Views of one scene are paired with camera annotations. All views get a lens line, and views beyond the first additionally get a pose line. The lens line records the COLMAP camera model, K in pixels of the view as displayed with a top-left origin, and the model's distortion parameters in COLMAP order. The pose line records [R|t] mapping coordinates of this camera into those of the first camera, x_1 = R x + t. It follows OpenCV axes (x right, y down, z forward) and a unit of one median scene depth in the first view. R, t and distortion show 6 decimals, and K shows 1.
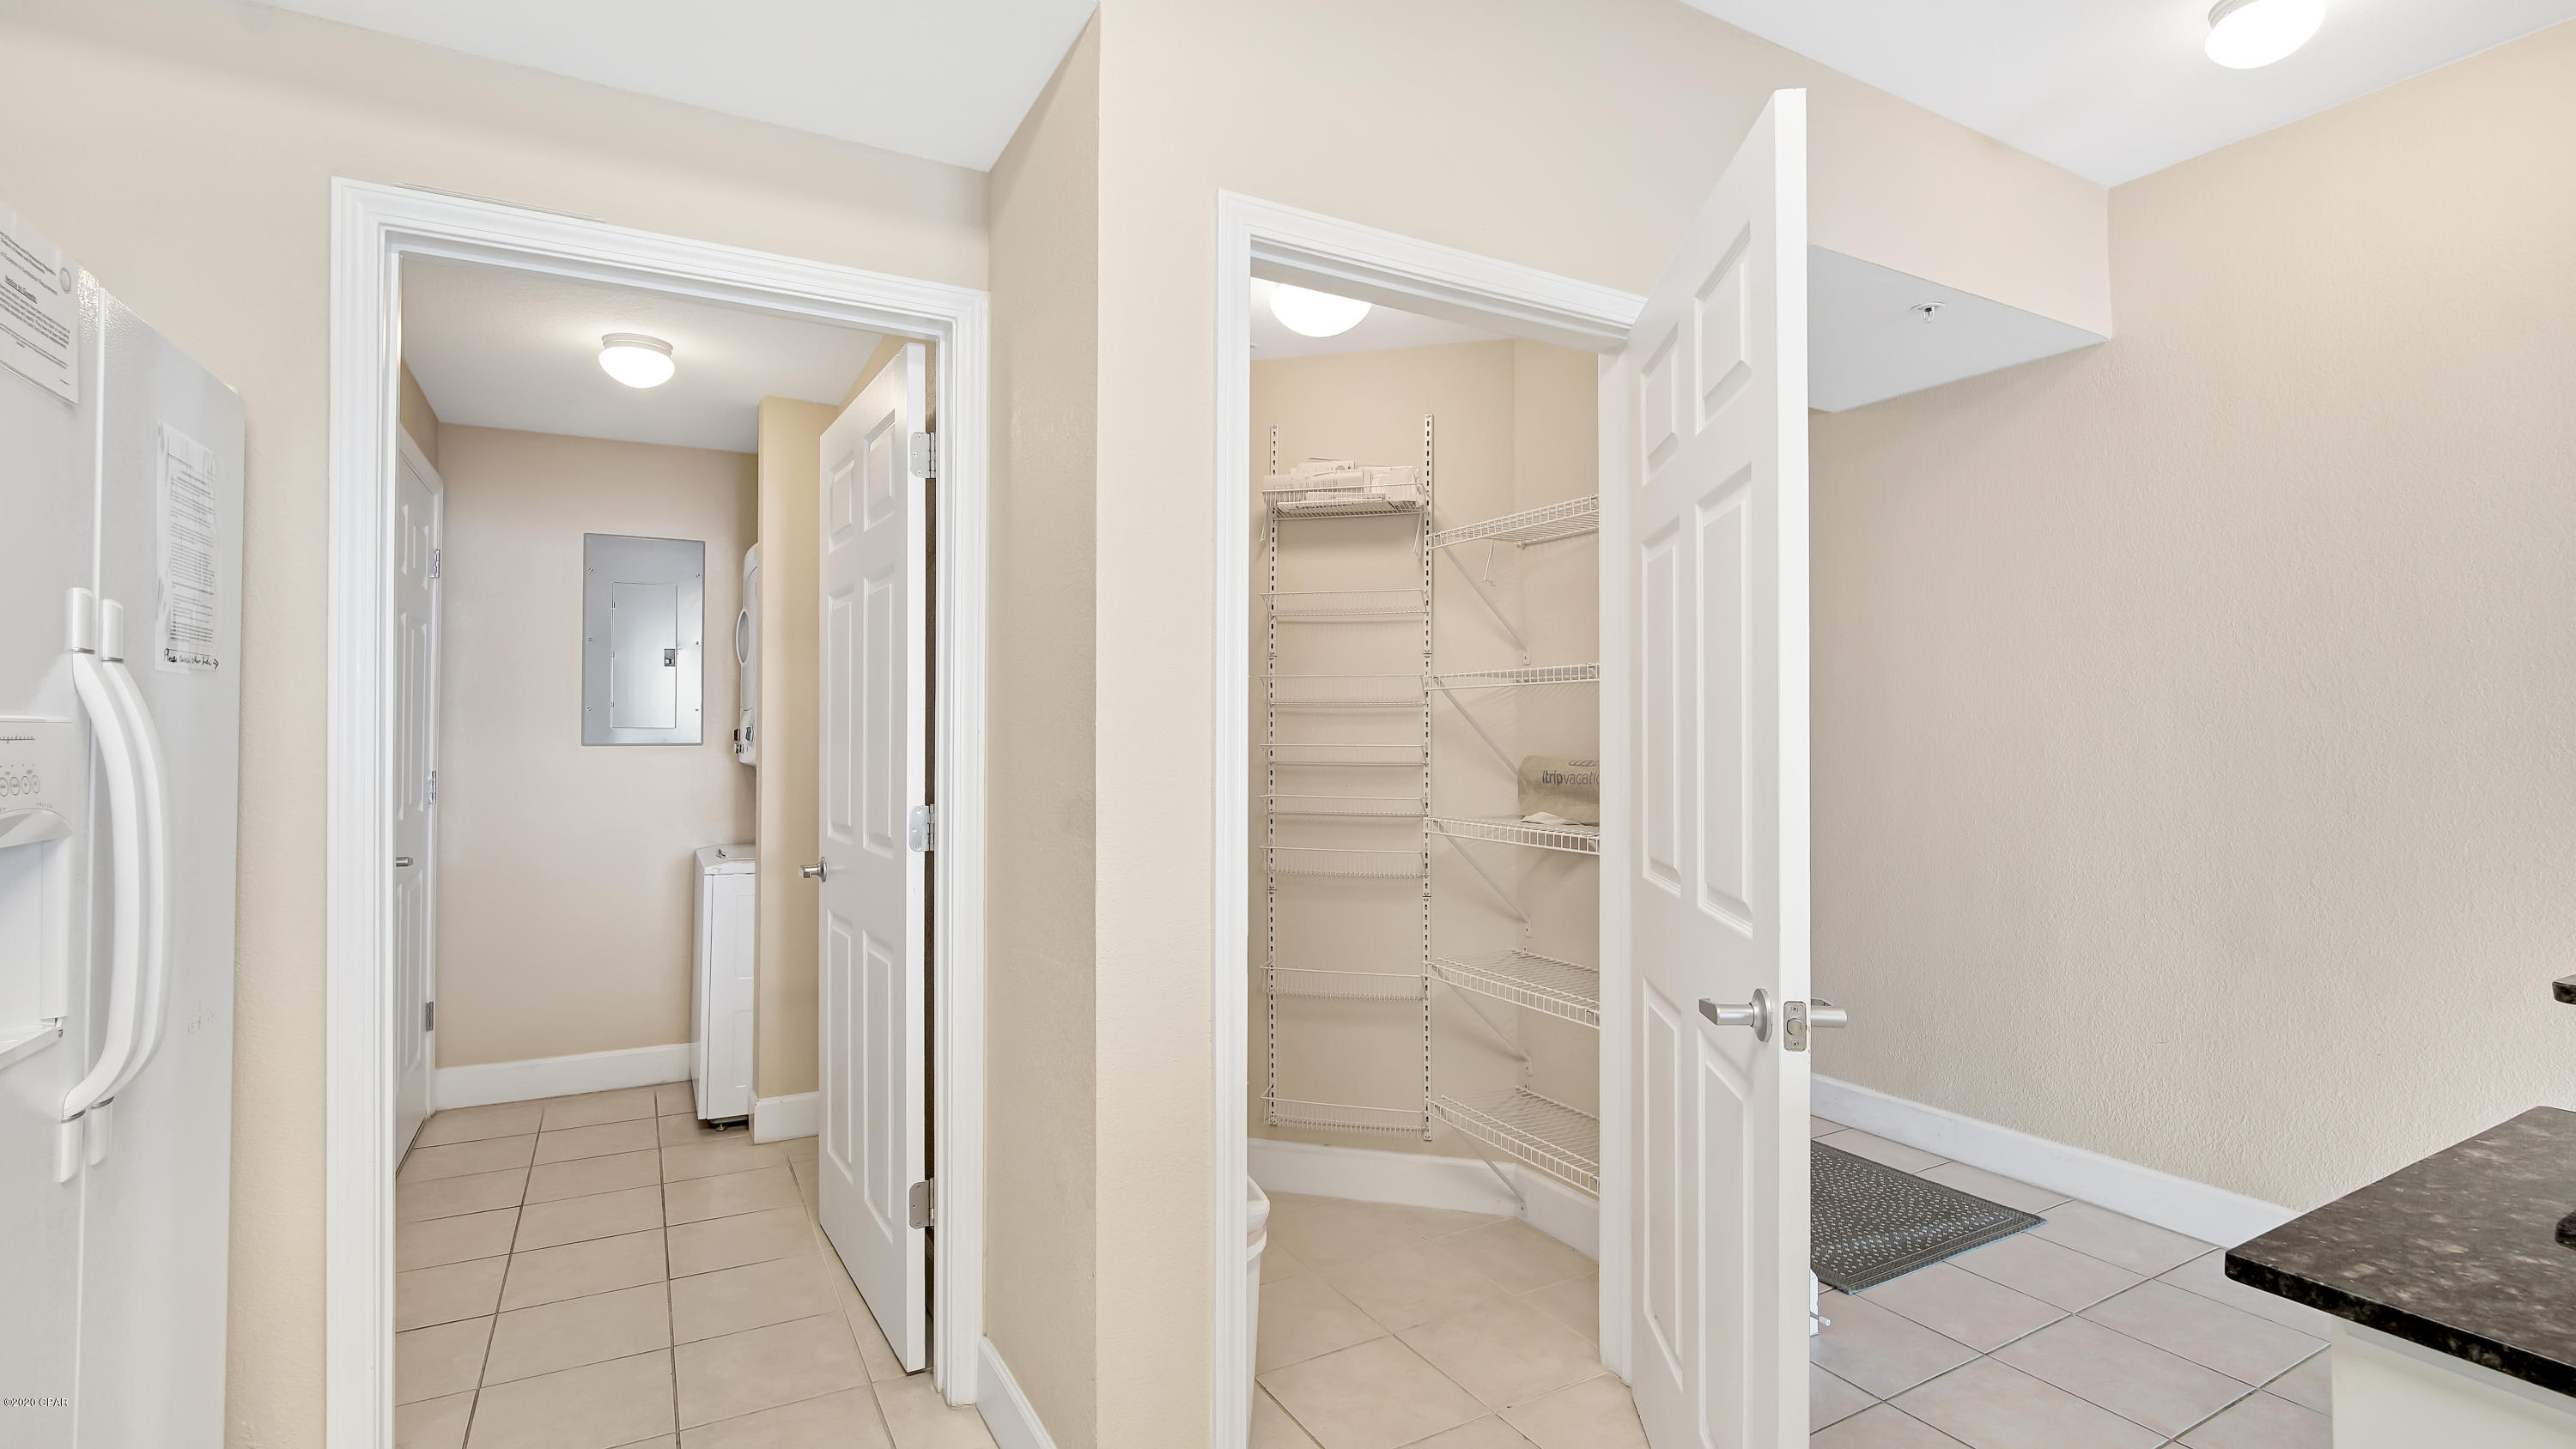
lens RADIAL K [[1186.0, 0, 1288.0], [0, 1186.0, 724.5], [0, 0, 1]] dist [-0.020618, 0.006385]
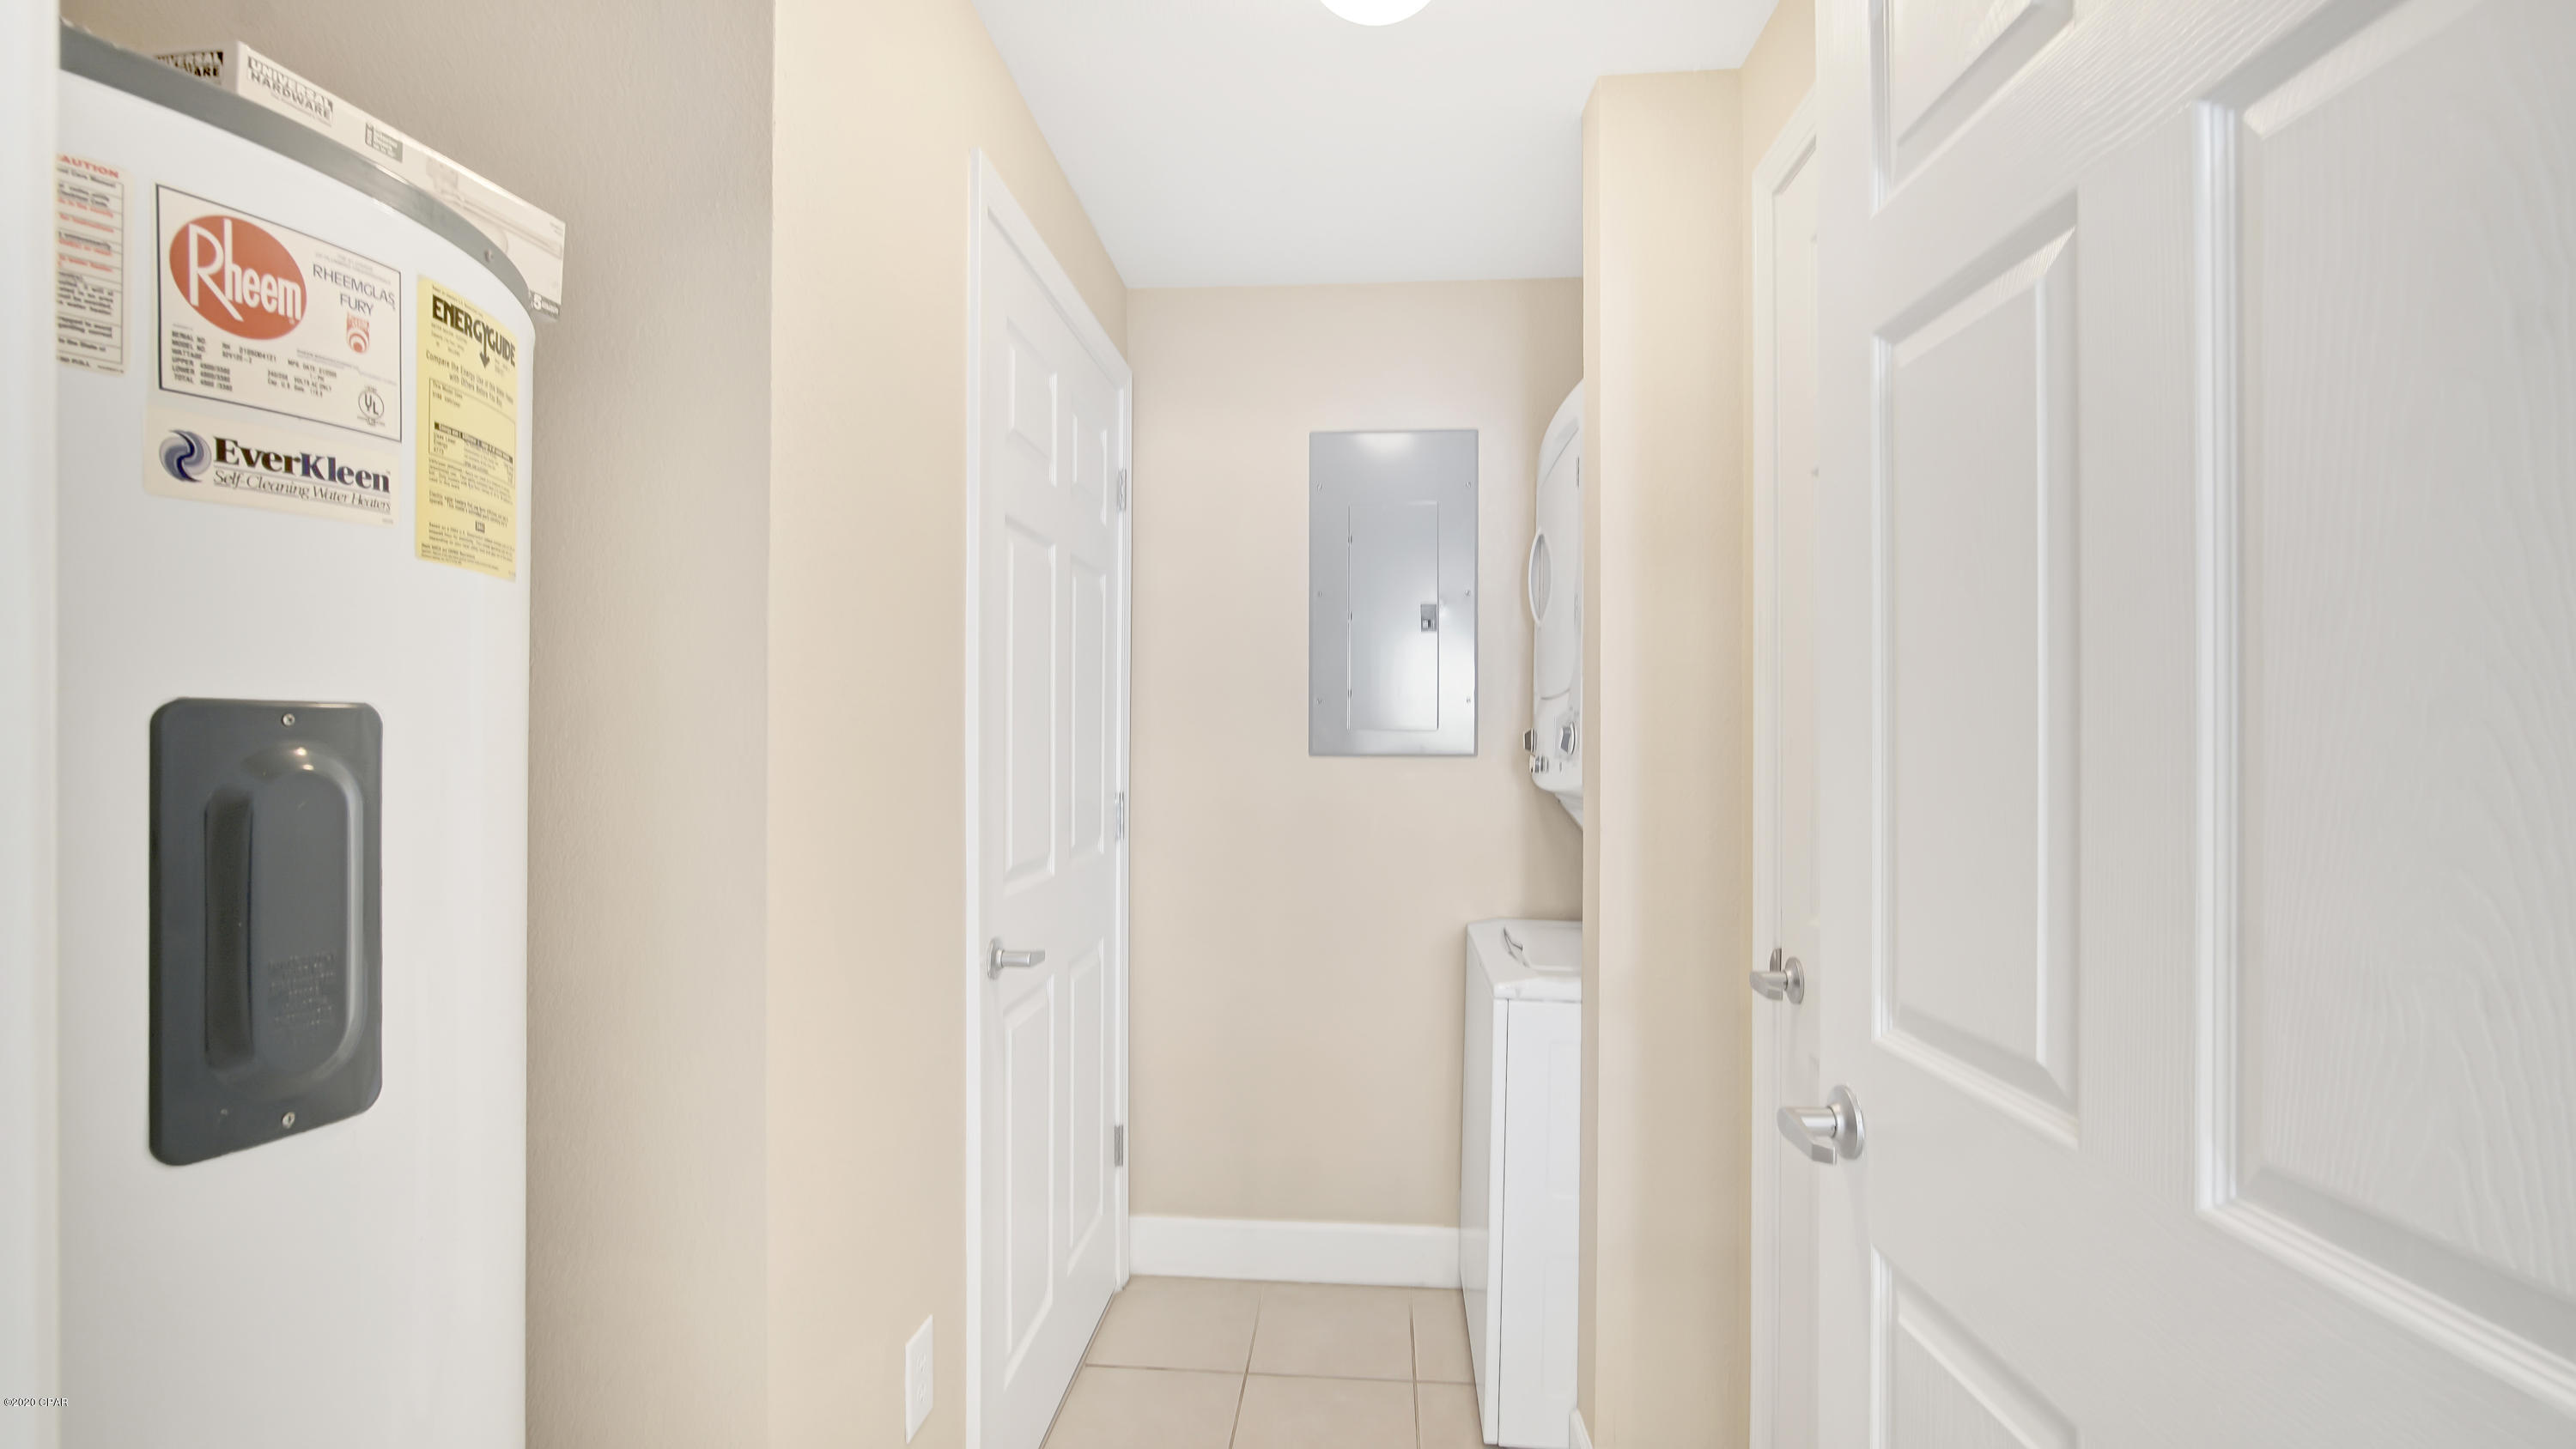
lens RADIAL K [[1186.0, 0, 1288.0], [0, 1186.0, 724.5], [0, 0, 1]] dist [-0.020618, 0.006385]
pose [[0.833991, -0.005555, -0.551750, -0.255418], [0.004533, 0.999985, -0.003215, 0.002484], [0.551759, 0.000180, 0.834003, 0.462378]]
